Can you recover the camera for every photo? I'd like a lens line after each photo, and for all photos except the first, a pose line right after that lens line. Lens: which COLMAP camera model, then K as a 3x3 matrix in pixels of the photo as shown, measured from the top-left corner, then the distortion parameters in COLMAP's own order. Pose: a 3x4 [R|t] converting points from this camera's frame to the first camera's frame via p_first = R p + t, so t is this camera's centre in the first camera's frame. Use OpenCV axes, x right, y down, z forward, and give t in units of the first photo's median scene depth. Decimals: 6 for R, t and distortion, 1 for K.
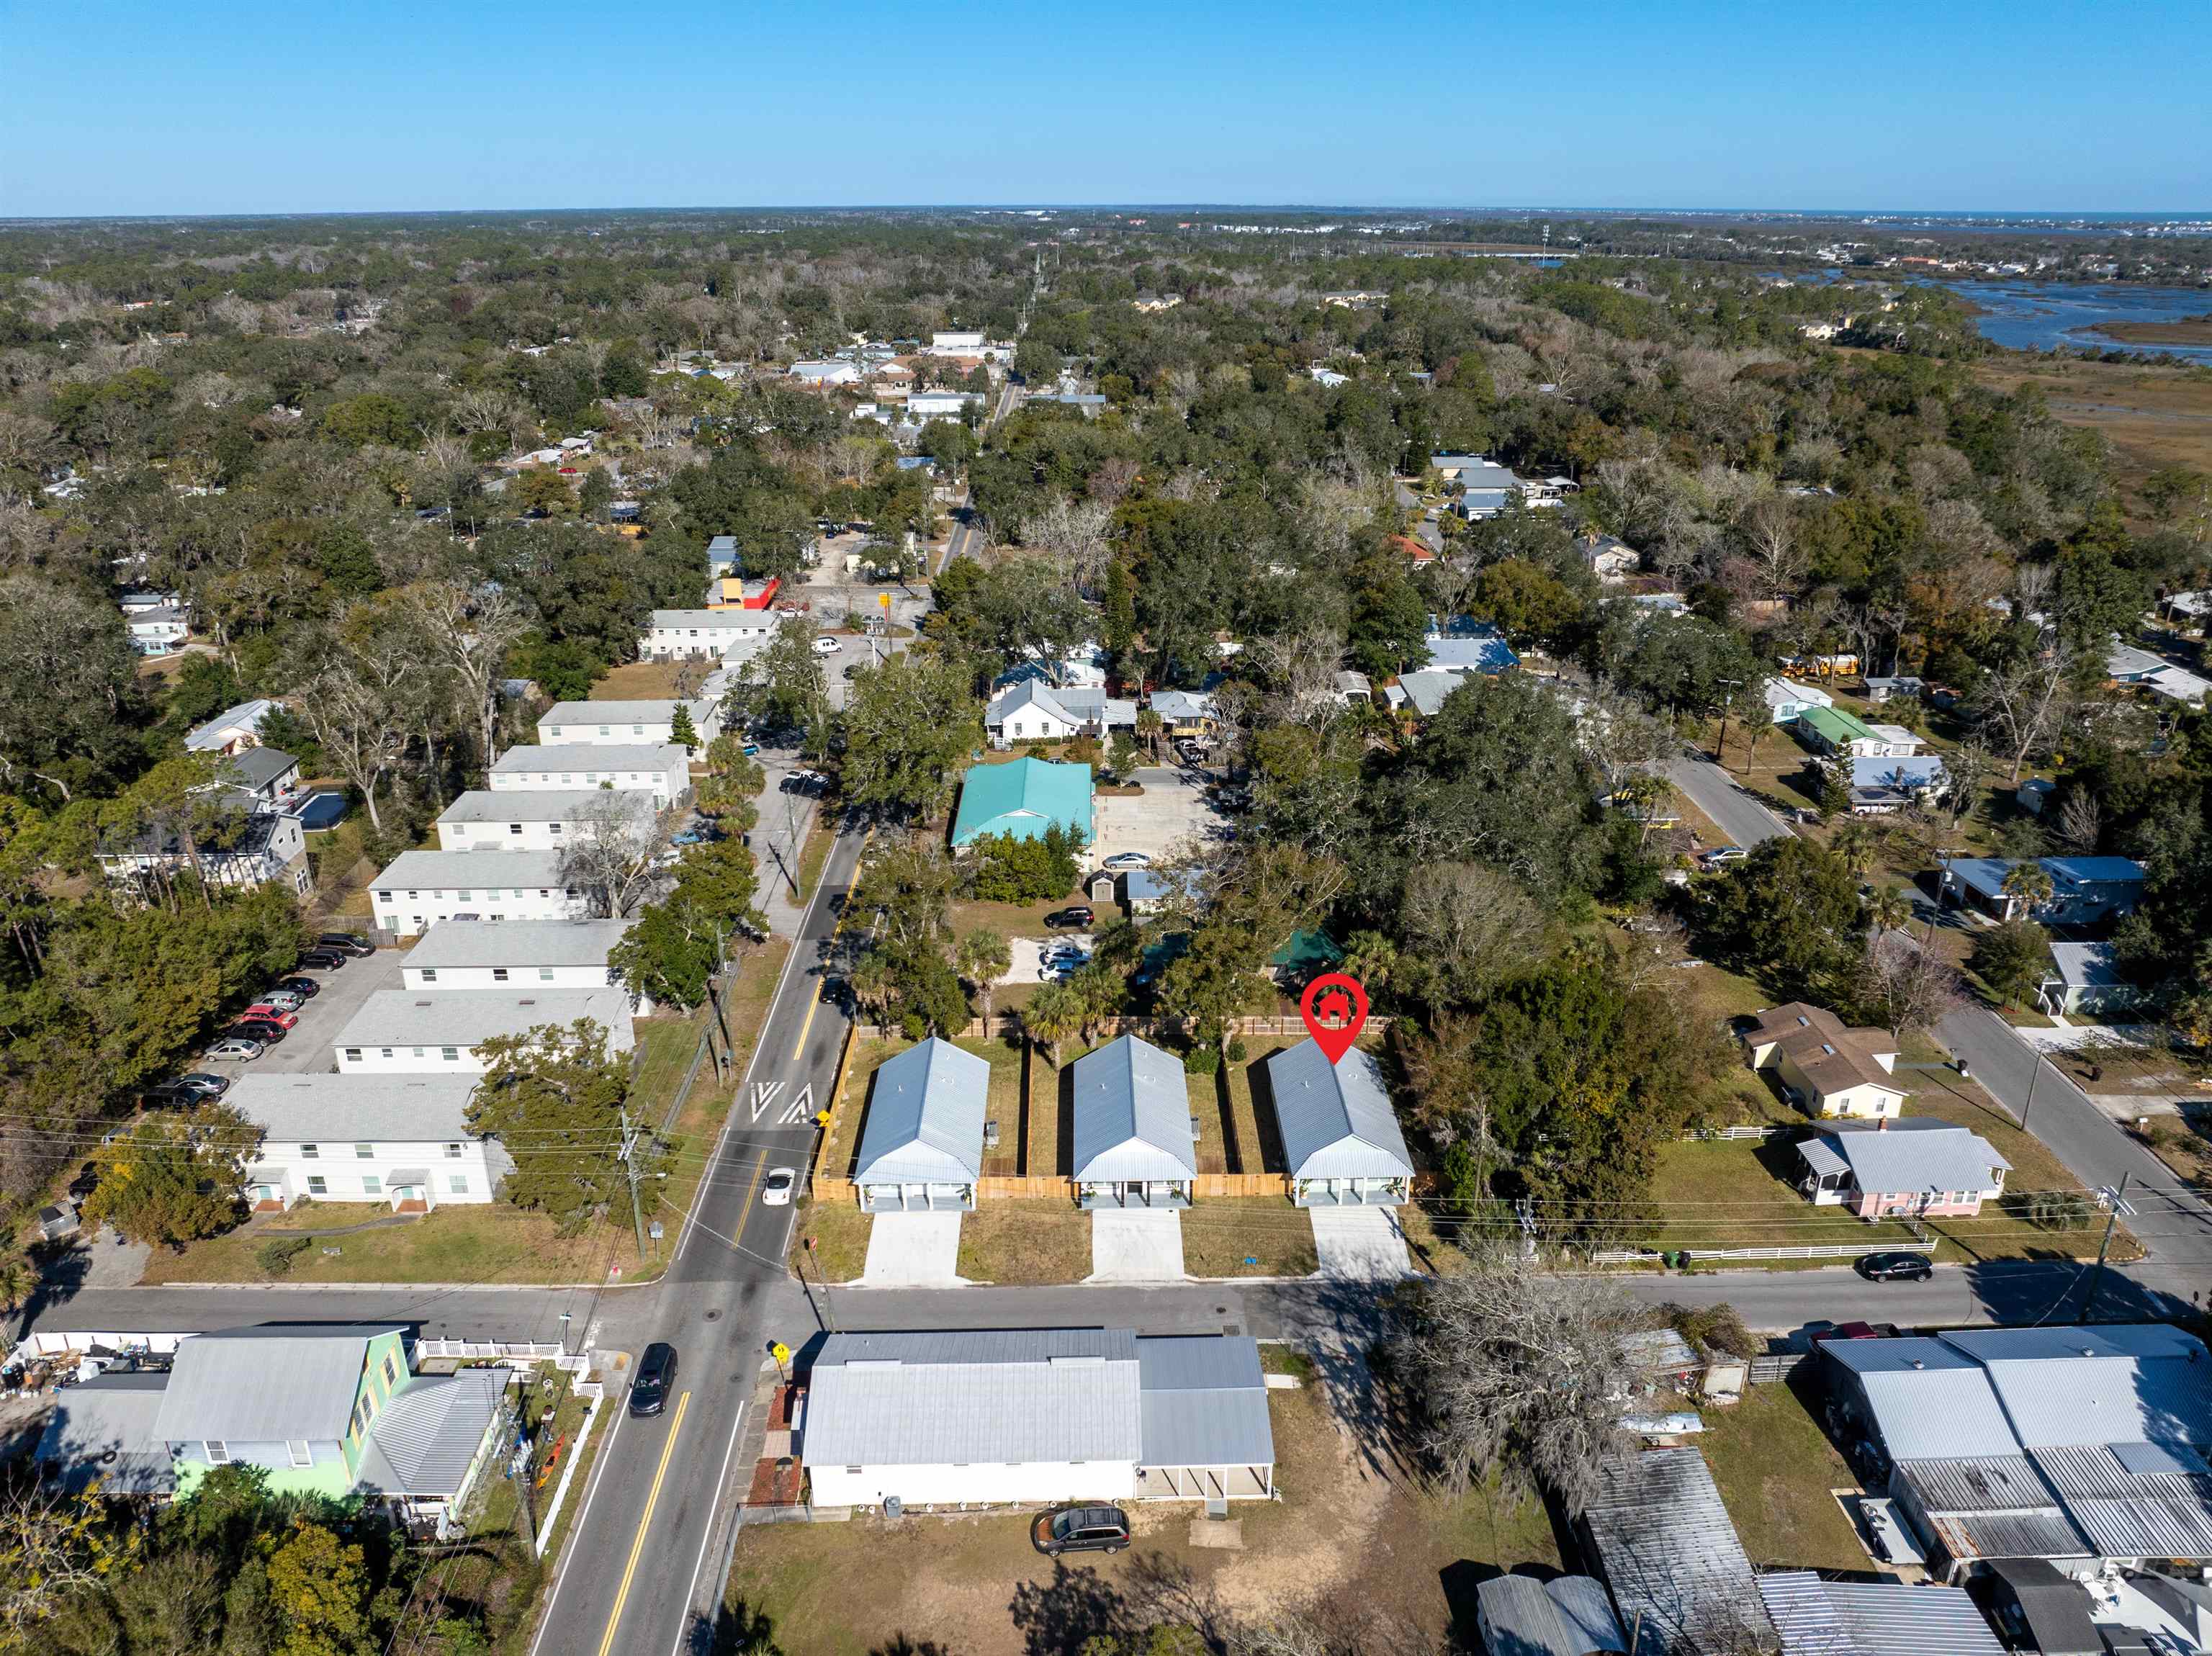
lens RADIAL K [[1548.6, 0, 1106.0], [0, 1548.6, 828.0], [0, 0, 1]] dist [-0.037980, 0.004335]
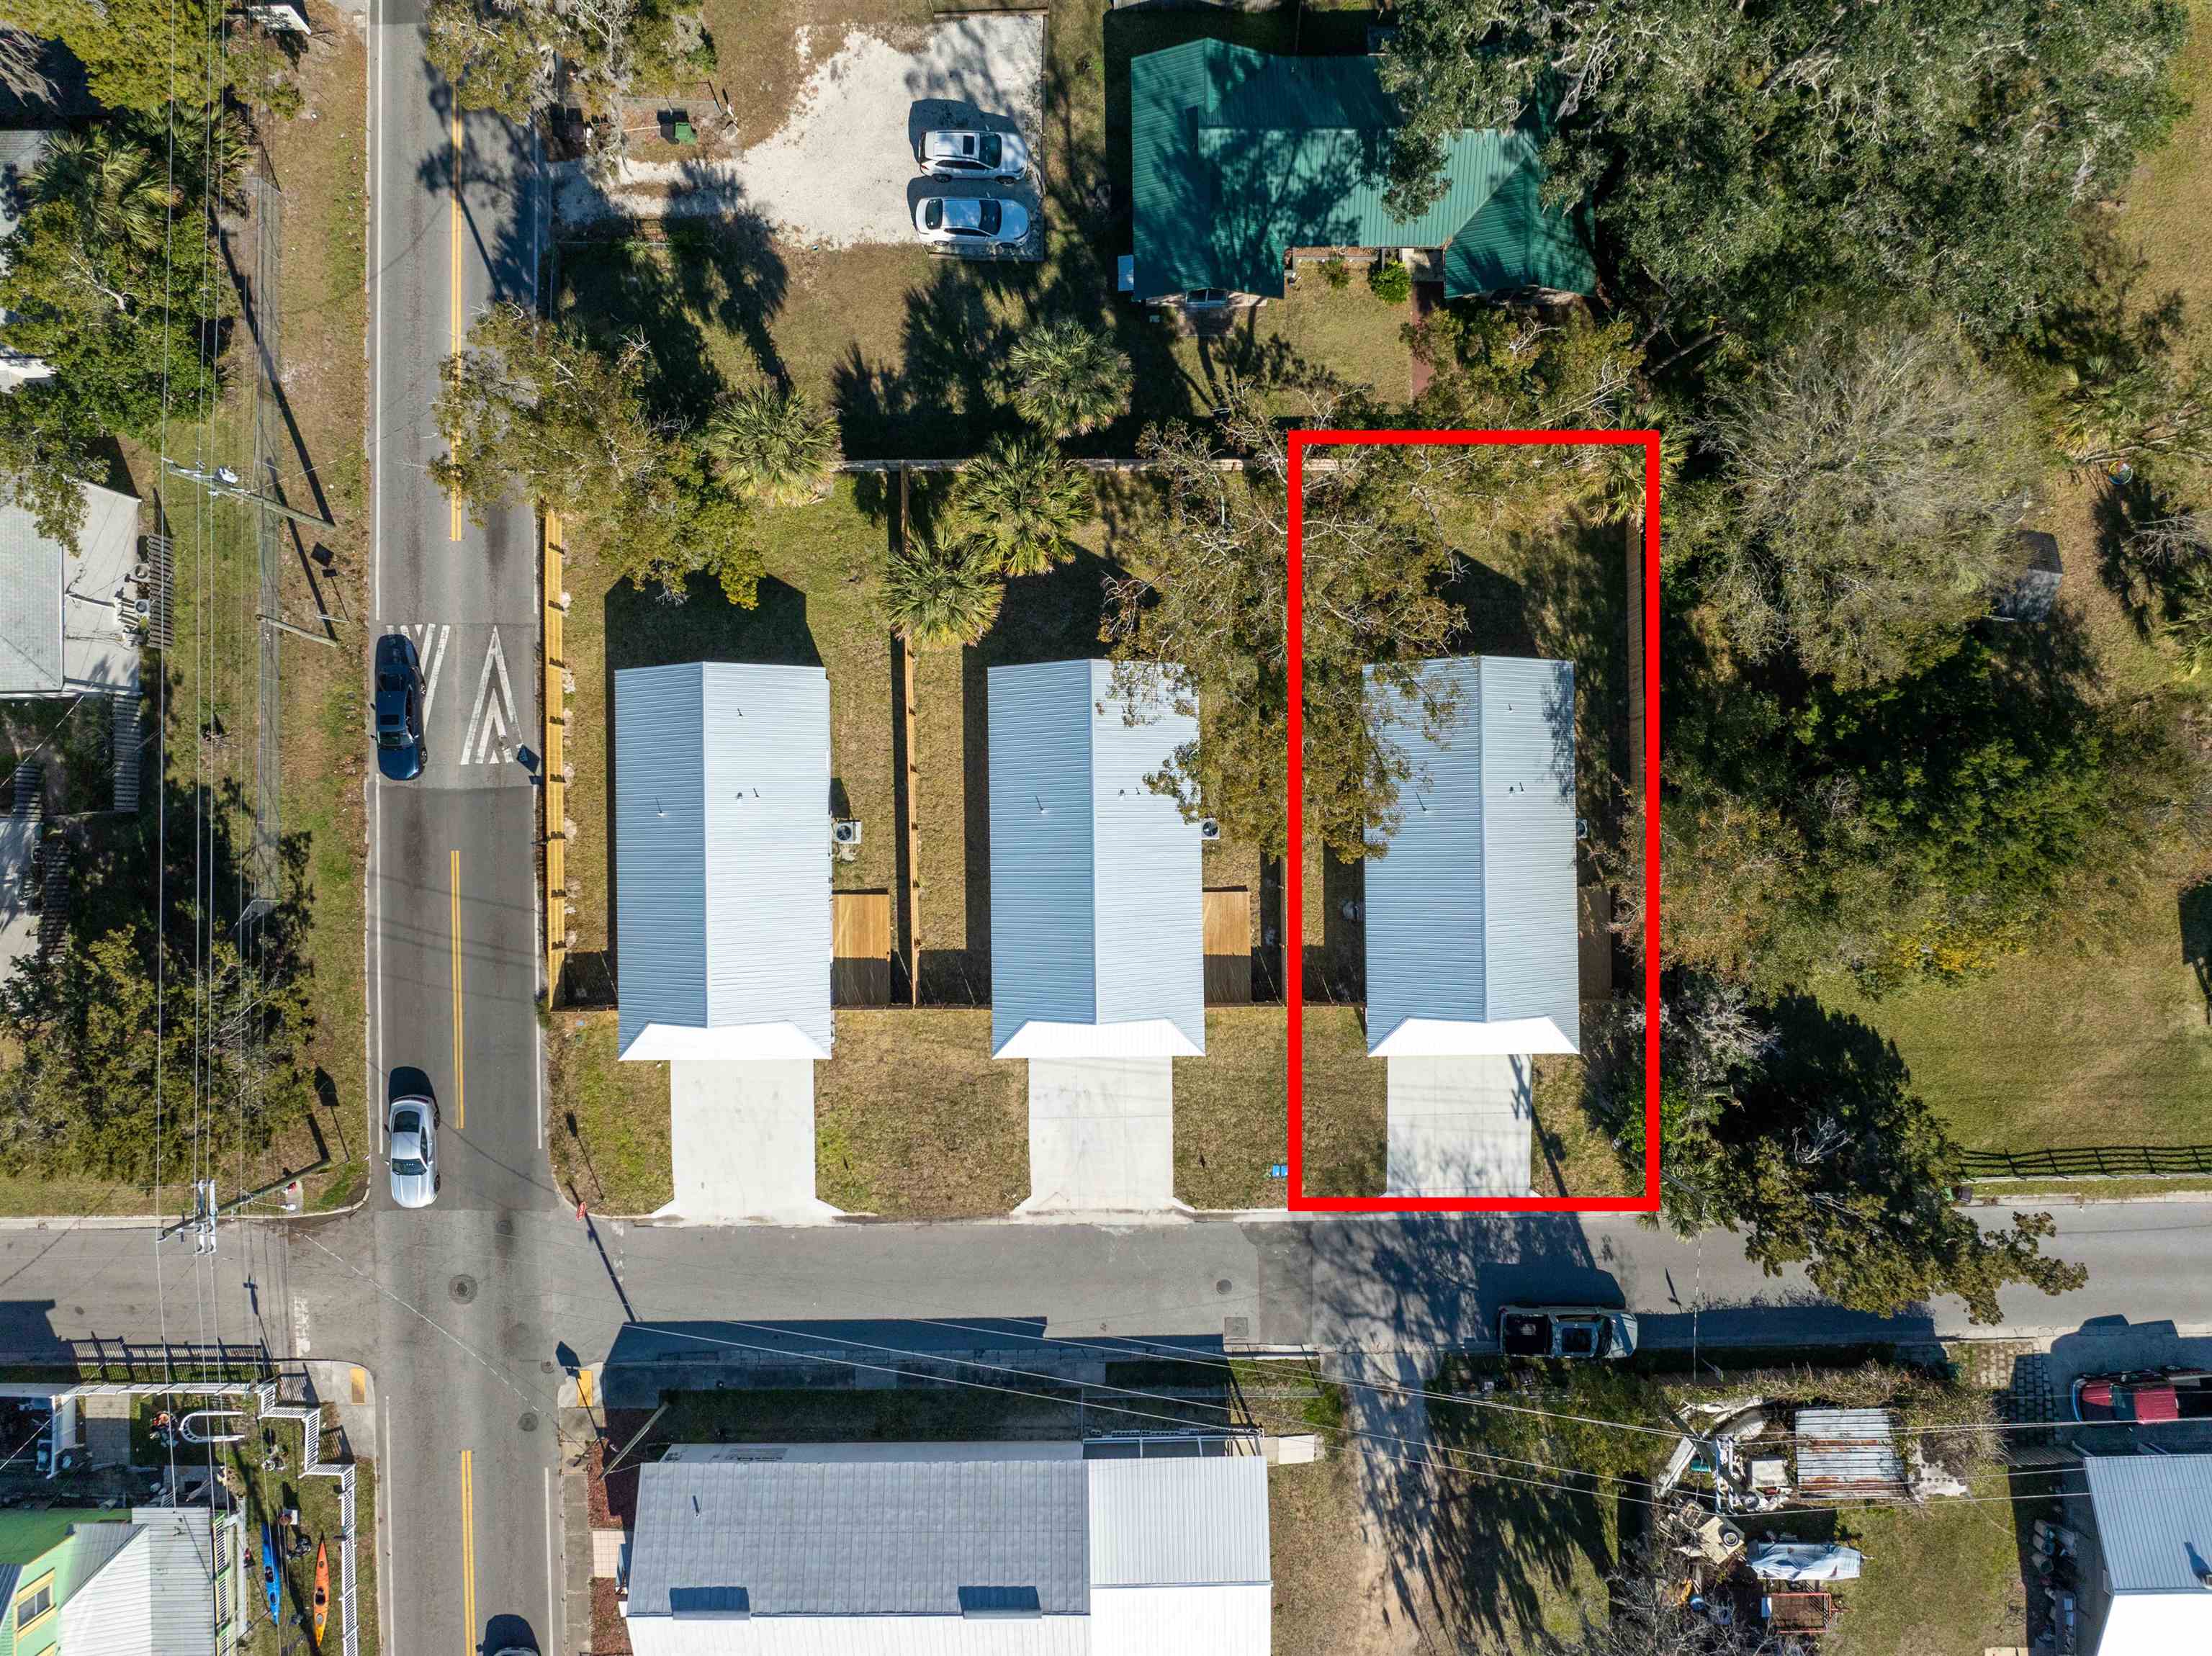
lens RADIAL K [[1548.6, 0, 1106.0], [0, 1548.6, 828.0], [0, 0, 1]] dist [-0.037980, 0.004335]
pose [[0.999983, 0.002548, -0.005269, 0.027584], [0.003882, 0.385096, 0.922868, -0.381917], [0.004380, -0.922873, 0.385080, 0.945252]]
